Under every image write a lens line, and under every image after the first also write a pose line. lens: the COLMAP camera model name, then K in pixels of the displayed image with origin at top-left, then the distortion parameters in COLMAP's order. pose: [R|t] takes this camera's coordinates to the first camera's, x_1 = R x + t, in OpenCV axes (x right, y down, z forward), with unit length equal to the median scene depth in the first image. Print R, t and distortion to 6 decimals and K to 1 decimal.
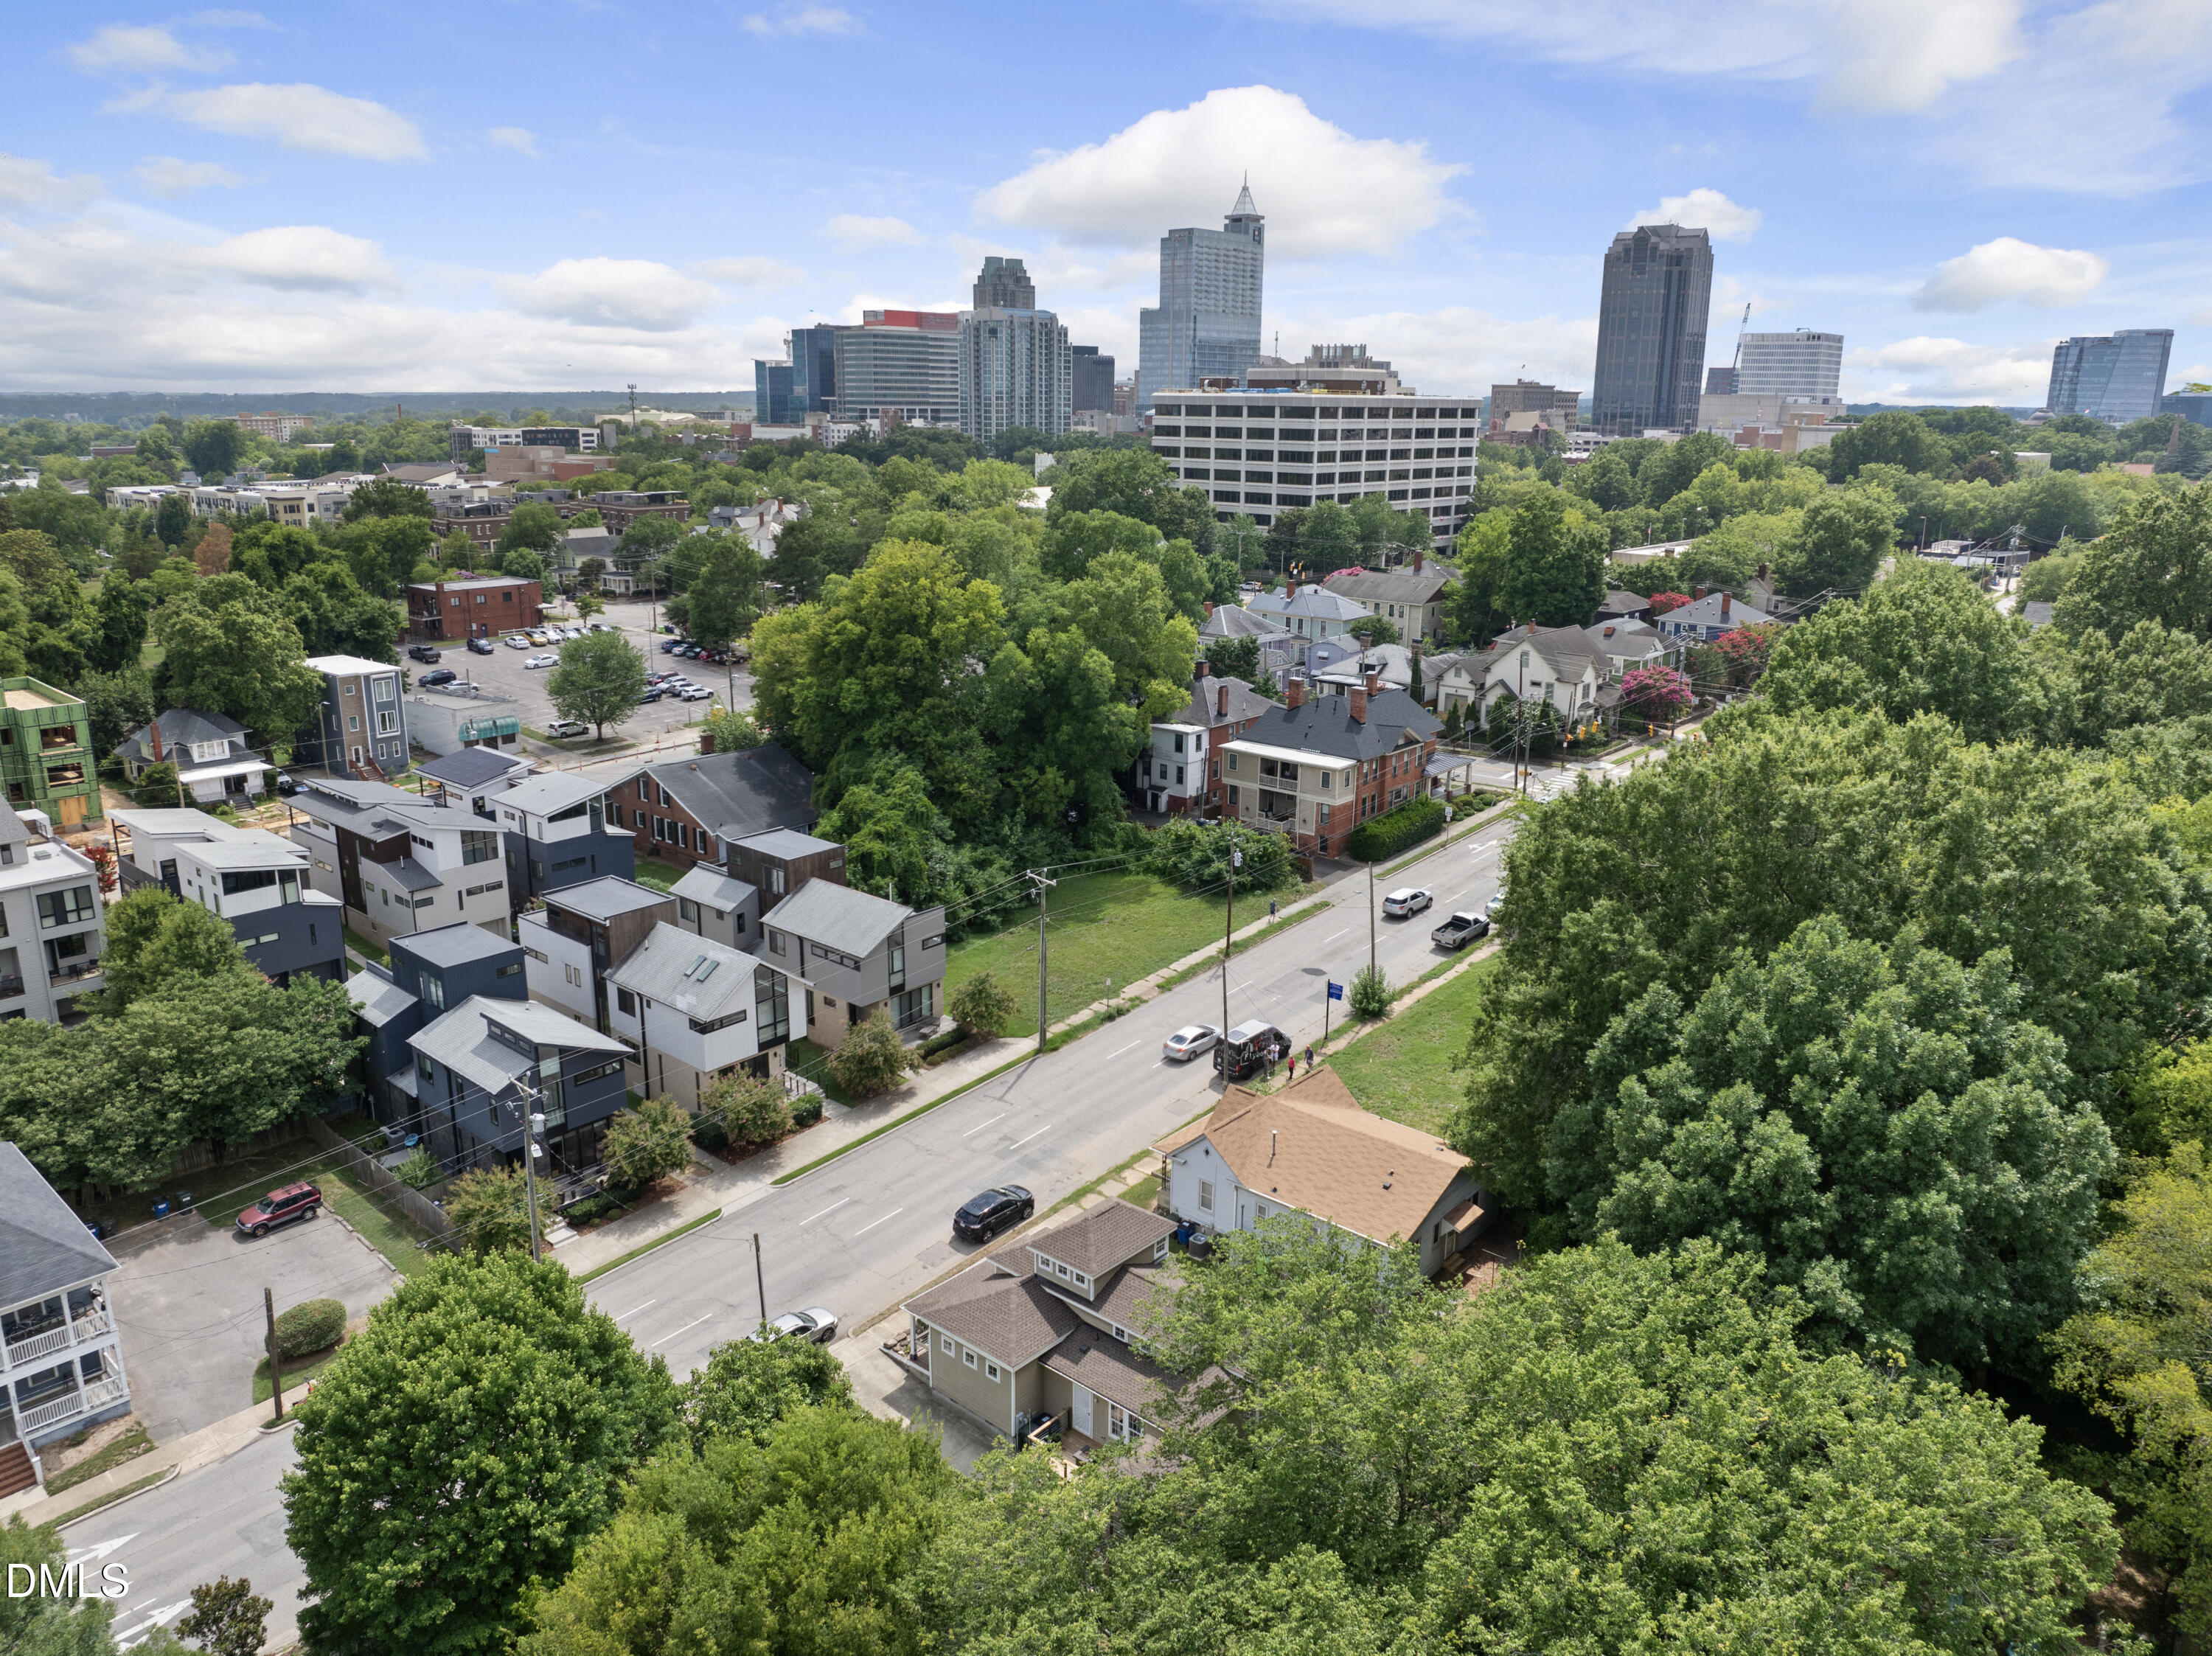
lens RADIAL K [[1558.9, 0, 1106.0], [0, 1558.9, 828.0], [0, 0, 1]] dist [-0.035128, -0.002592]
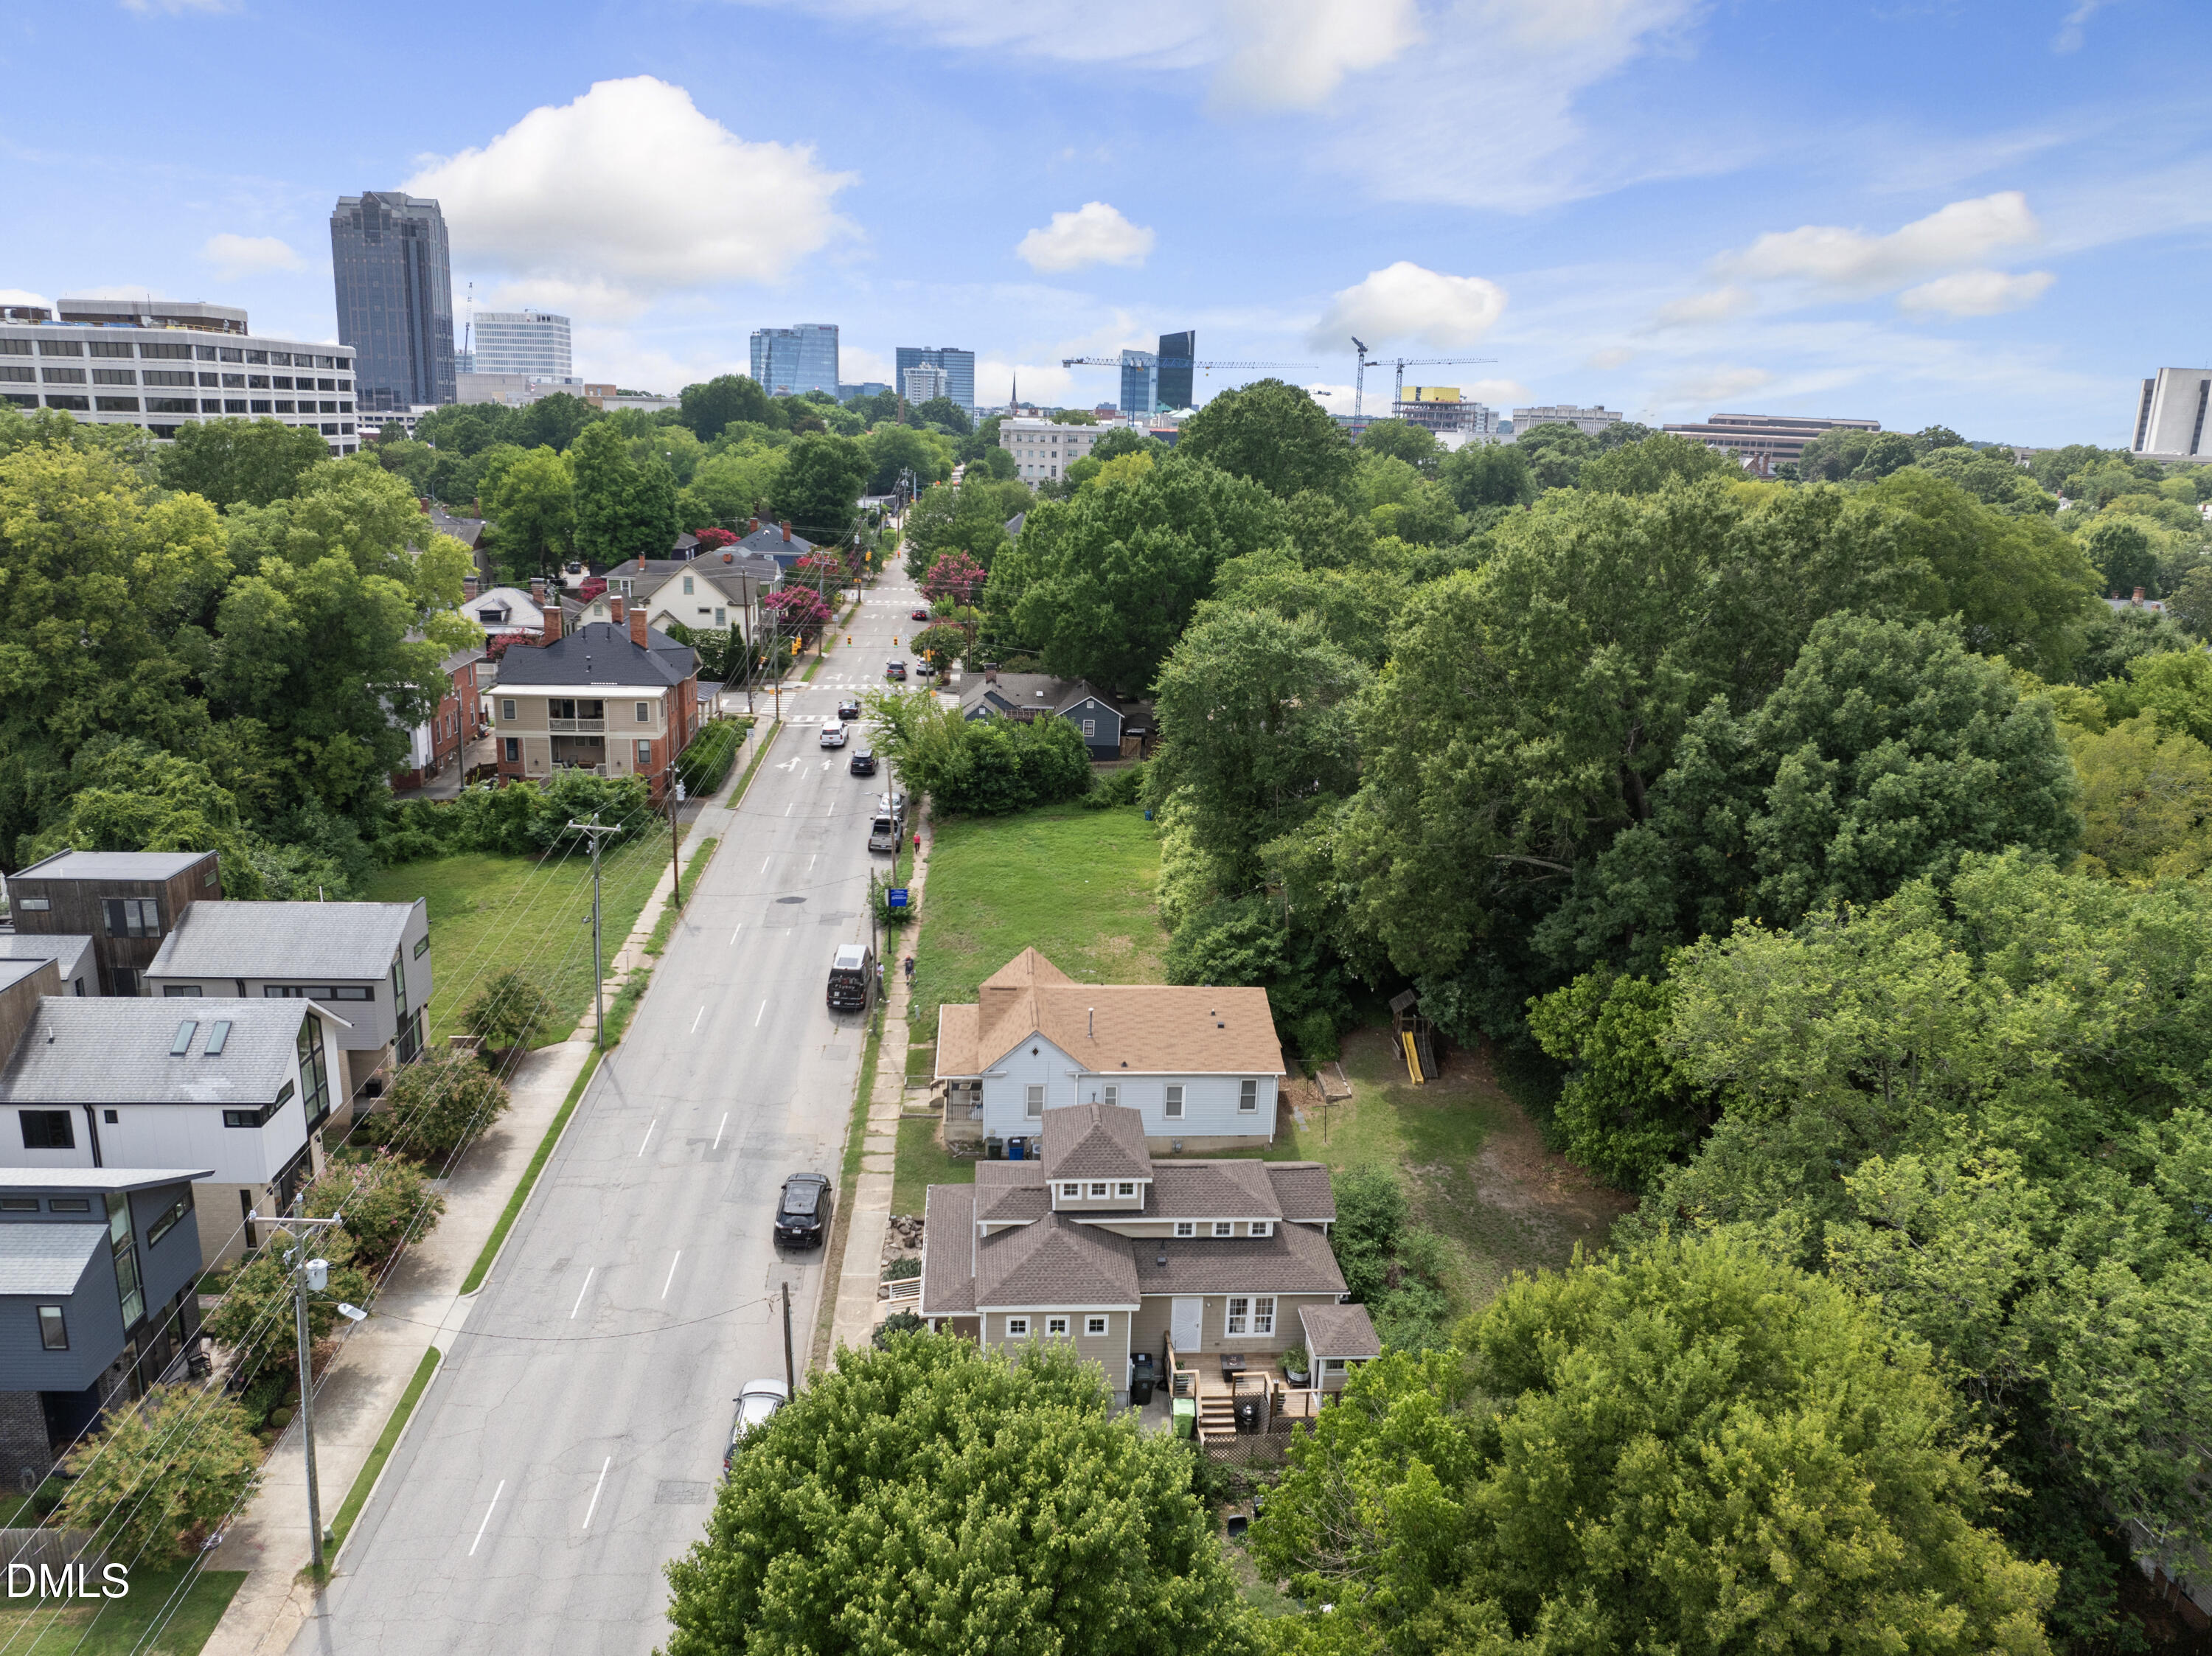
lens RADIAL K [[1558.9, 0, 1106.0], [0, 1558.9, 828.0], [0, 0, 1]] dist [-0.035128, -0.002592]
pose [[0.699906, -0.168562, 0.694060, -0.298830], [0.166281, 0.983506, 0.071176, 0.014959], [-0.694610, 0.065593, 0.716390, 0.191104]]
